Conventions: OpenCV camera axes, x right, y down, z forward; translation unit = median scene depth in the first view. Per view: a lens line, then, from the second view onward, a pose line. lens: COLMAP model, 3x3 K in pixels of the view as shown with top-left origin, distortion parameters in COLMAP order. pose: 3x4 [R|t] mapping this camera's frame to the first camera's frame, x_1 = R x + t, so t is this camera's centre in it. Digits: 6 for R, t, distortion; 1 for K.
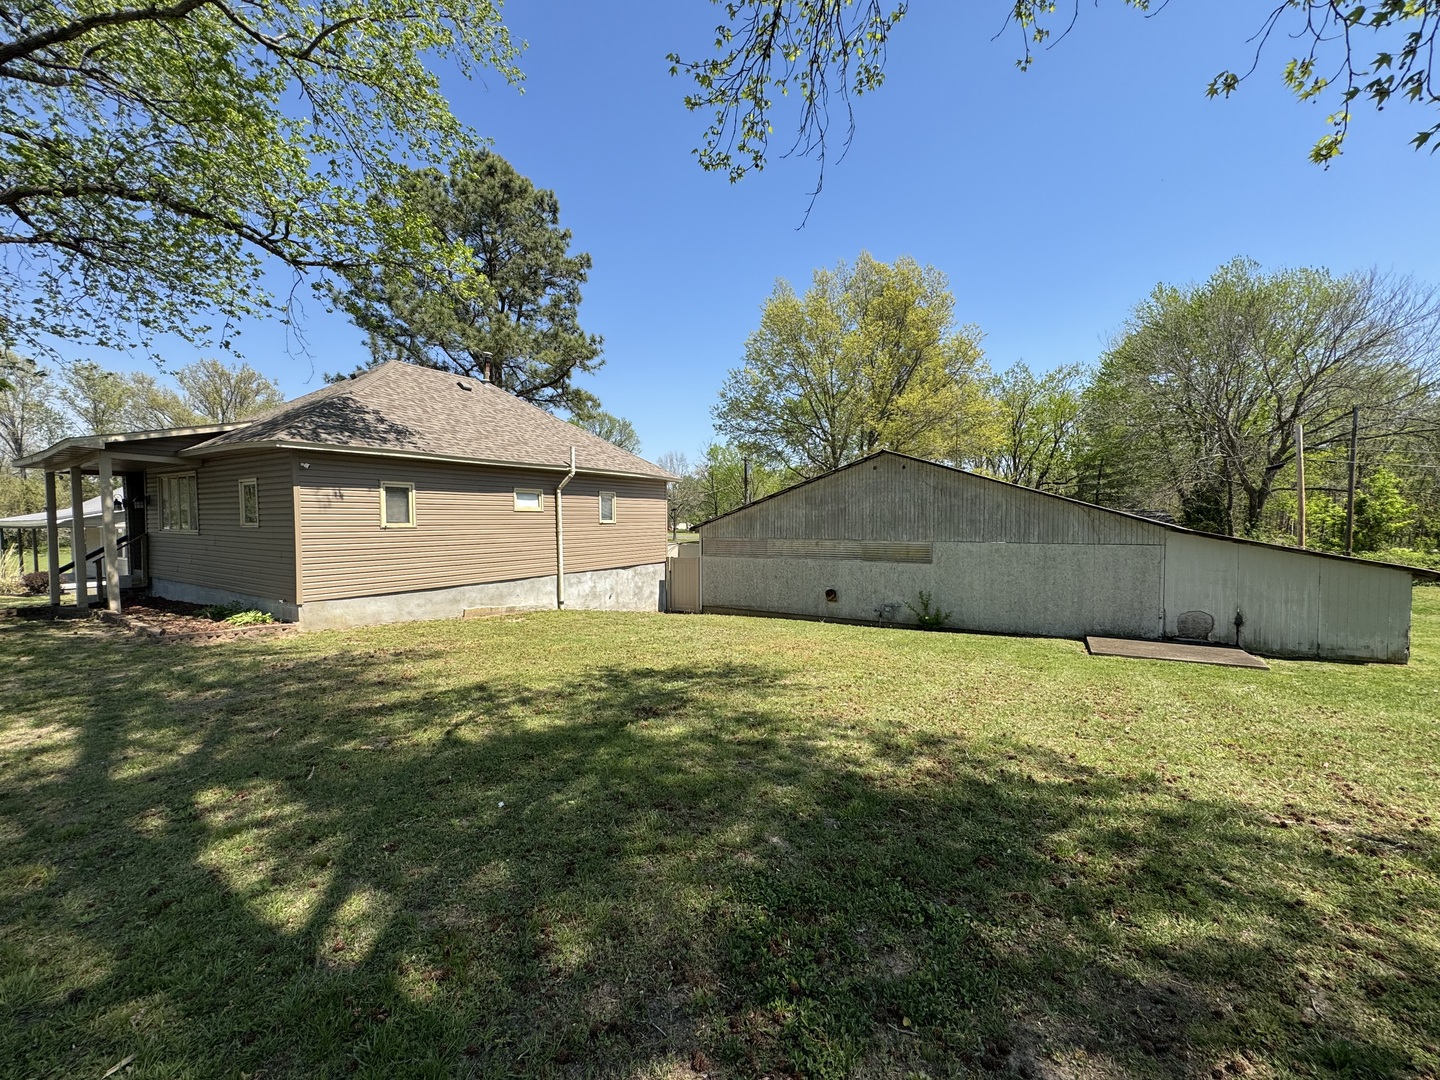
lens RADIAL K [[572.2, 0, 720.4], [0, 572.2, 541.9], [0, 0, 1]] dist [-0.003273, 0.000921]
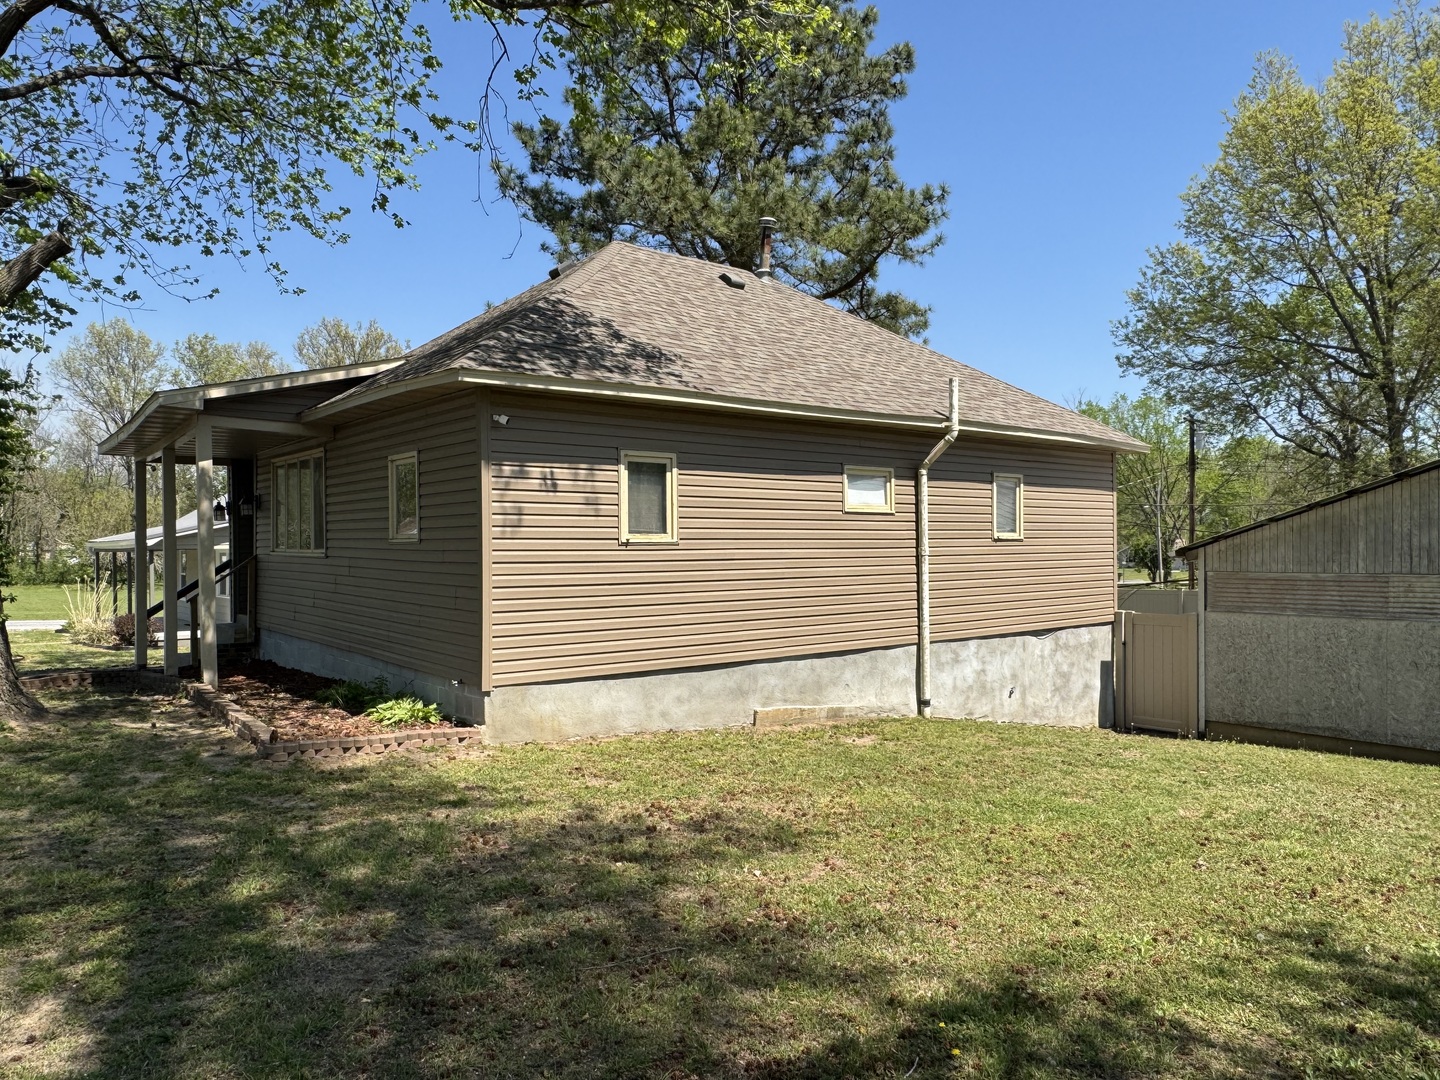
lens RADIAL K [[990.1, 0, 722.4], [0, 990.1, 548.7], [0, 0, 1]] dist [0.007931, 0.001834]
pose [[0.940141, 0.000797, -0.340784, -0.156214], [-0.012324, 0.999423, -0.031659, 0.005126], [0.340562, 0.033964, 0.939608, 0.155676]]
